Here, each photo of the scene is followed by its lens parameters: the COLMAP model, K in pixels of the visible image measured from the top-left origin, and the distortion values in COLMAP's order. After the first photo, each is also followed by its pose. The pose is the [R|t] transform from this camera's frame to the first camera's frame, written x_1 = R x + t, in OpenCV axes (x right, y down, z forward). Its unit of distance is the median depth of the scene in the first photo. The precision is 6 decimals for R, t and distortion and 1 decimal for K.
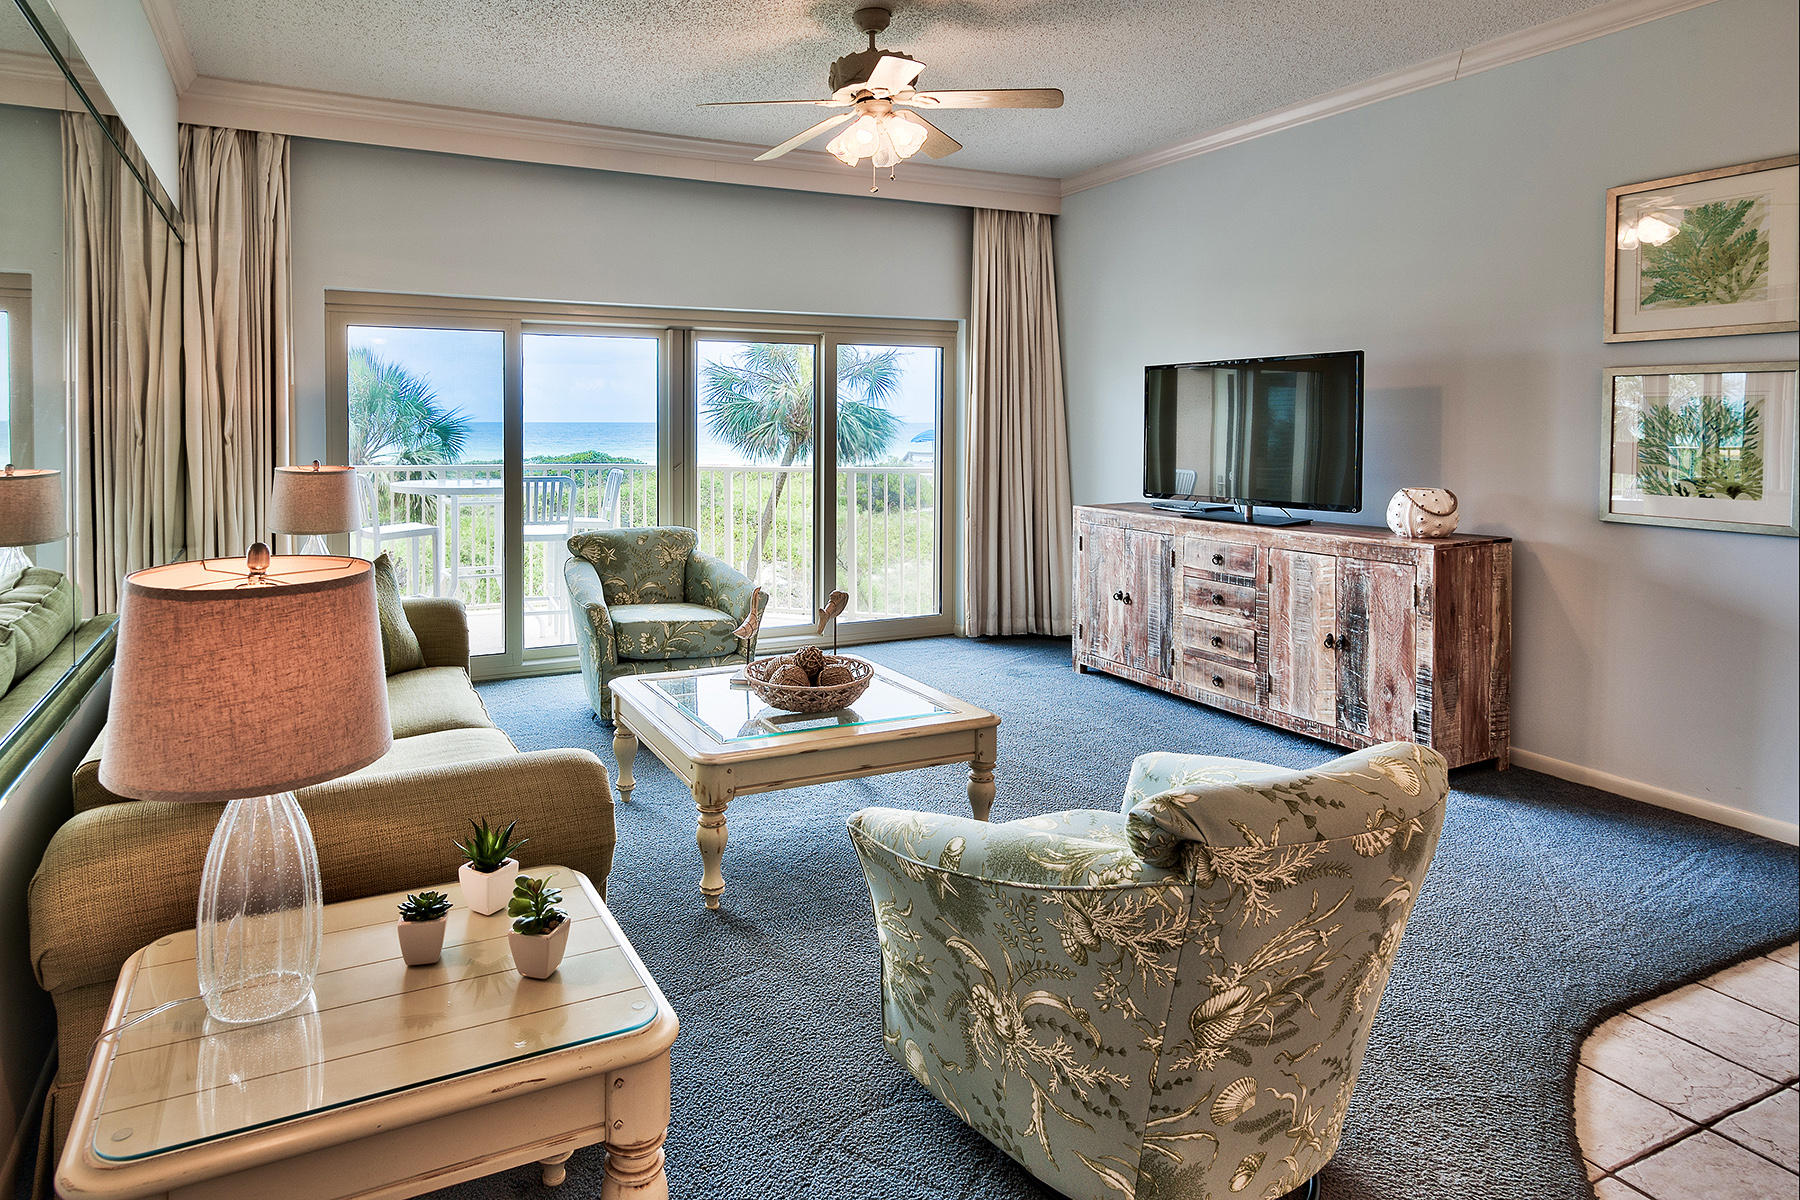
lens RADIAL K [[1018.0, 0, 831.2], [0, 1018.0, 693.5], [0, 0, 1]] dist [0.002546, -0.002392]
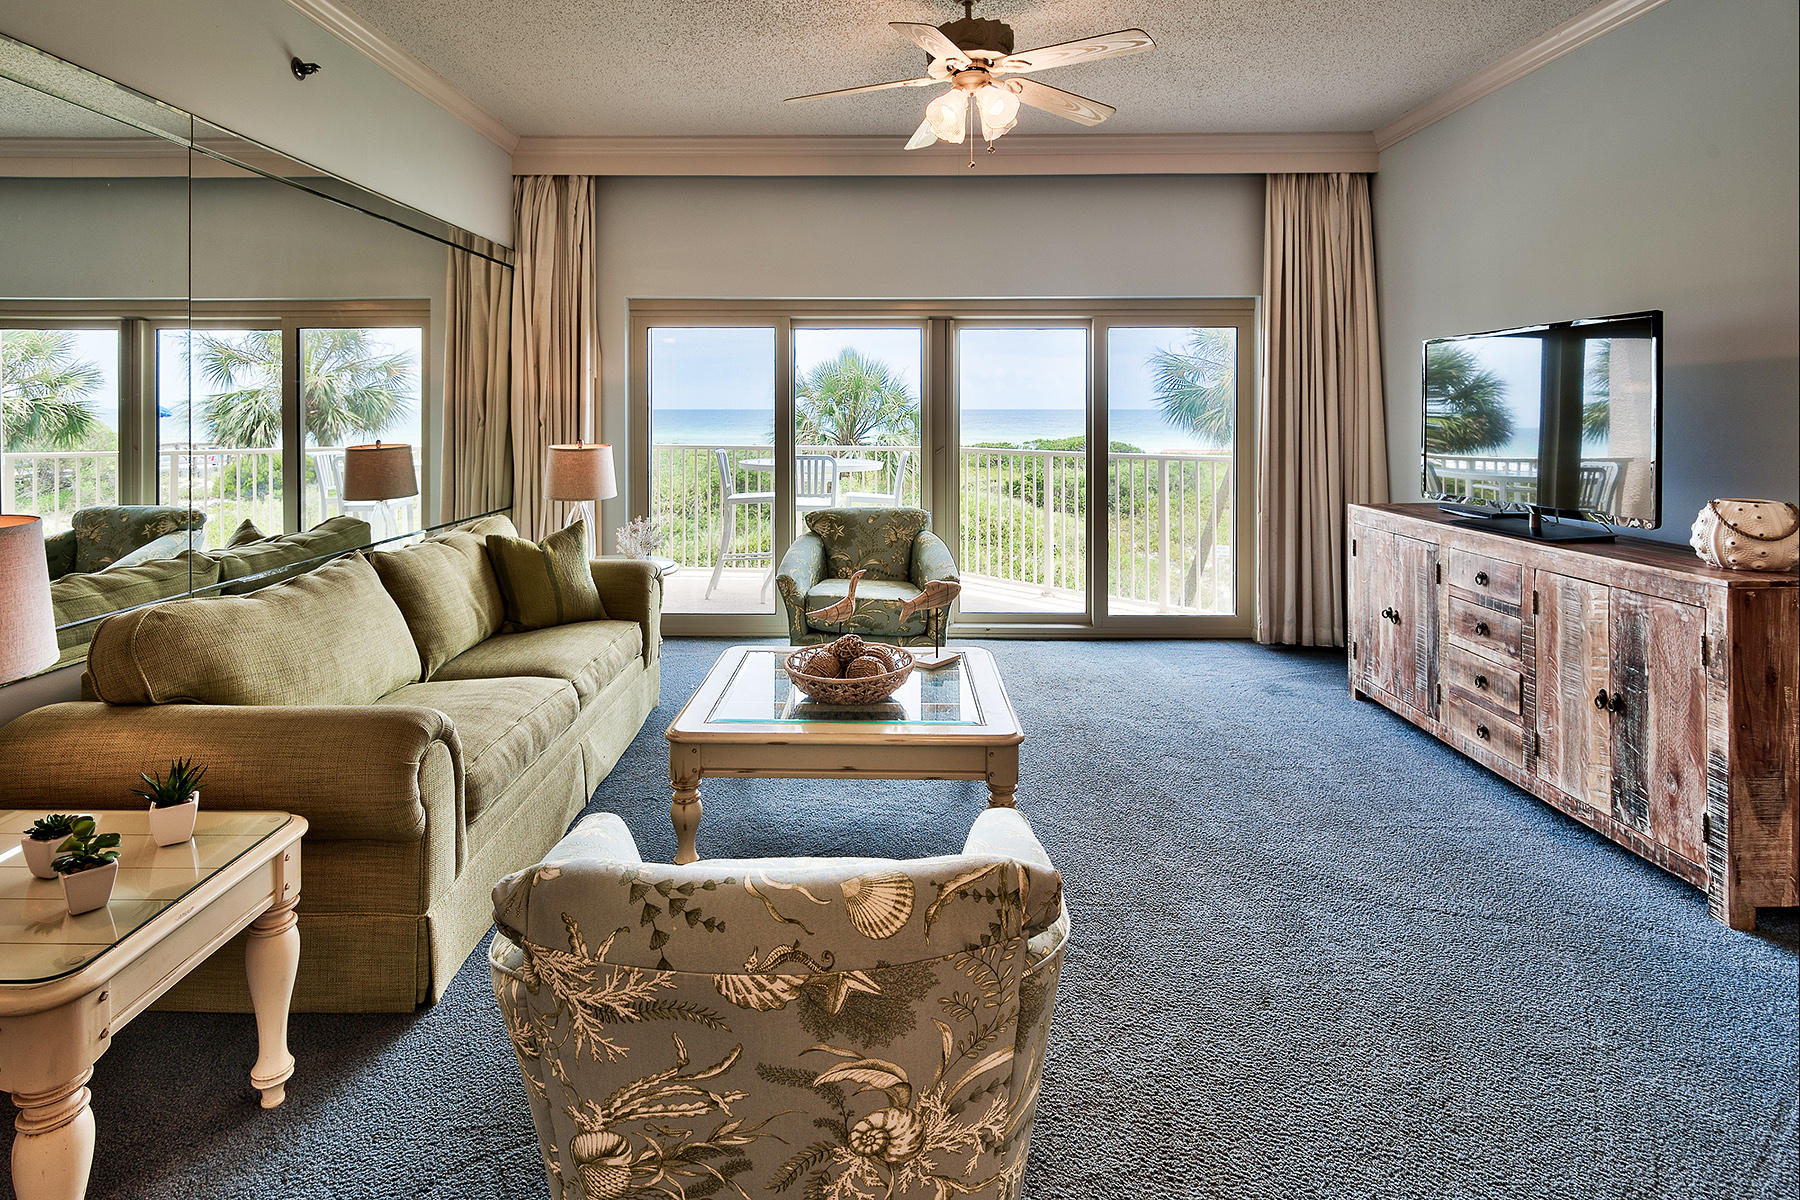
lens RADIAL K [[953.6, 0, 903.1], [0, 953.6, 618.9], [0, 0, 1]] dist [-0.002888, -0.004617]
pose [[0.898490, 0.092967, -0.429037, 0.318559], [-0.111433, 0.993608, -0.018061, -0.039857], [0.424615, 0.064036, 0.903107, 0.153527]]
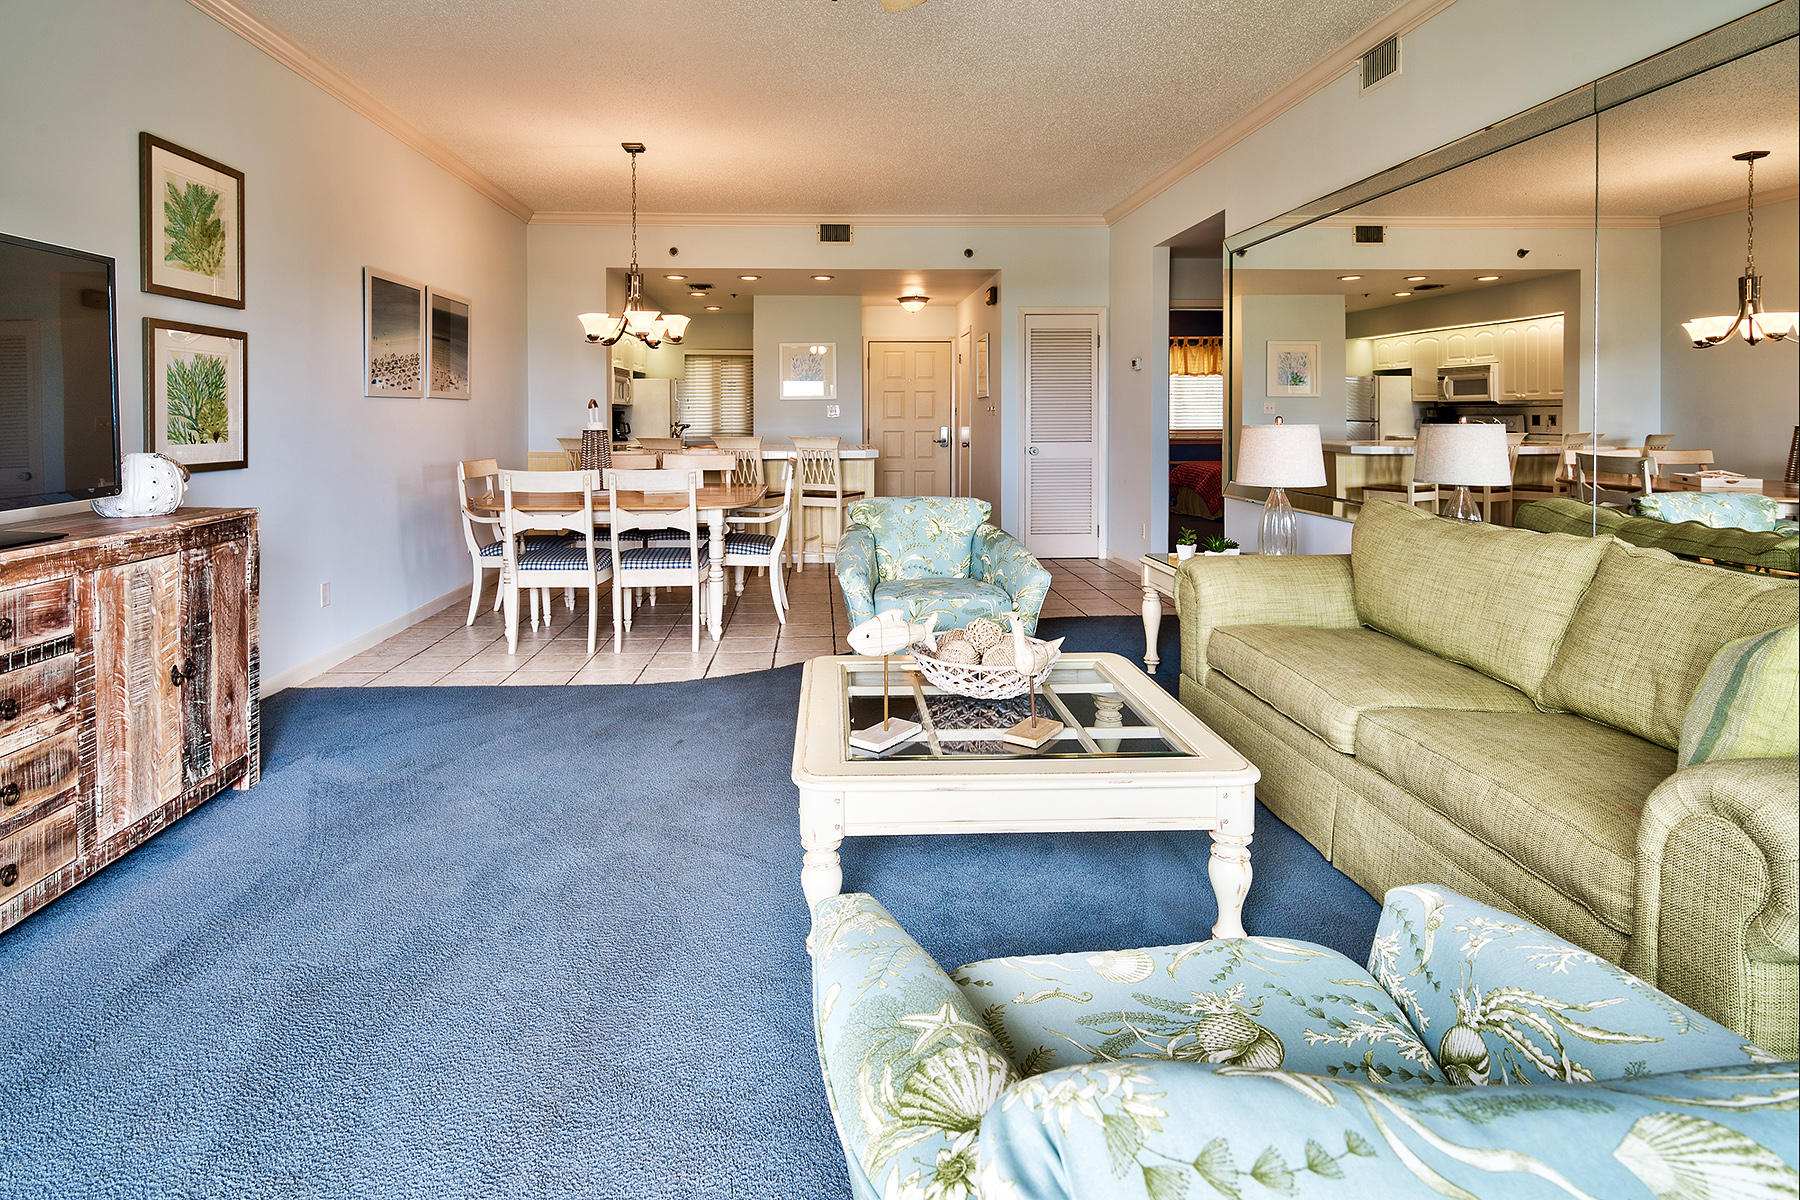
lens RADIAL K [[898.4, 0, 902.1], [0, 898.4, 588.6], [0, 0, 1]] dist [-0.003742, -0.000328]
pose [[-0.930149, -0.068389, 0.360756, -0.182746], [0.094530, 0.904782, 0.415252, -0.306588], [-0.354804, 0.420349, -0.835117, 1.287429]]
